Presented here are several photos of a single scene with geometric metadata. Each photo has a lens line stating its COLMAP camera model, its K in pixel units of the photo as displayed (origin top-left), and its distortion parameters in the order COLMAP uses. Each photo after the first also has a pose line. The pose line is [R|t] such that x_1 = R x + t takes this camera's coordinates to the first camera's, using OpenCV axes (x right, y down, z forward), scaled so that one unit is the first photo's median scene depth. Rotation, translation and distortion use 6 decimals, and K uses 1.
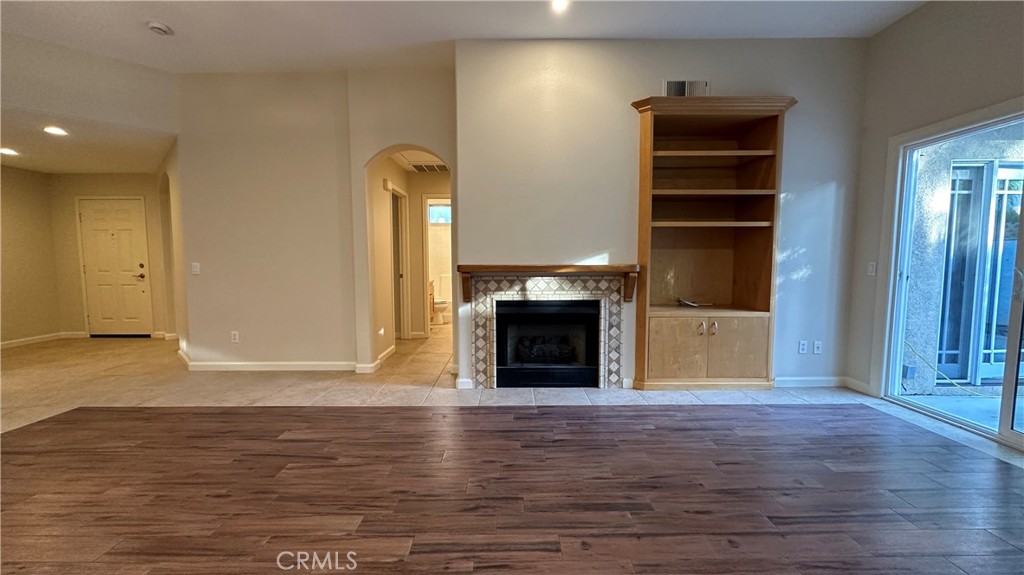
lens RADIAL K [[408.1, 0, 512.0], [0, 408.1, 287.5], [0, 0, 1]] dist [-0.001381, -0.000129]
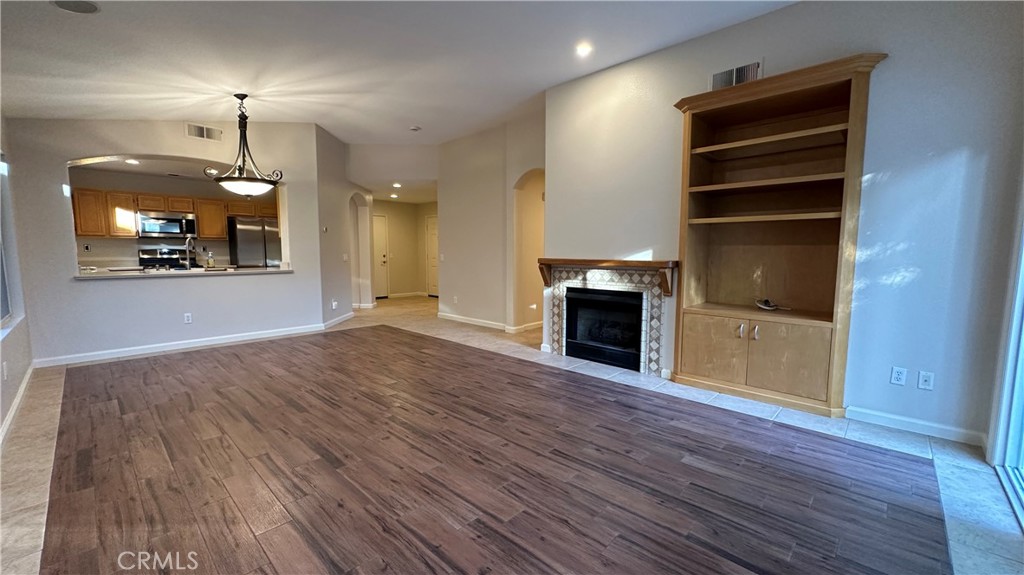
lens RADIAL K [[408.1, 0, 512.0], [0, 408.1, 287.5], [0, 0, 1]] dist [-0.001381, -0.000129]
pose [[0.723041, 0.067351, -0.687514, 0.714903], [-0.055614, 0.997681, 0.039248, -0.006271], [0.688563, 0.009857, 0.725110, -0.037874]]
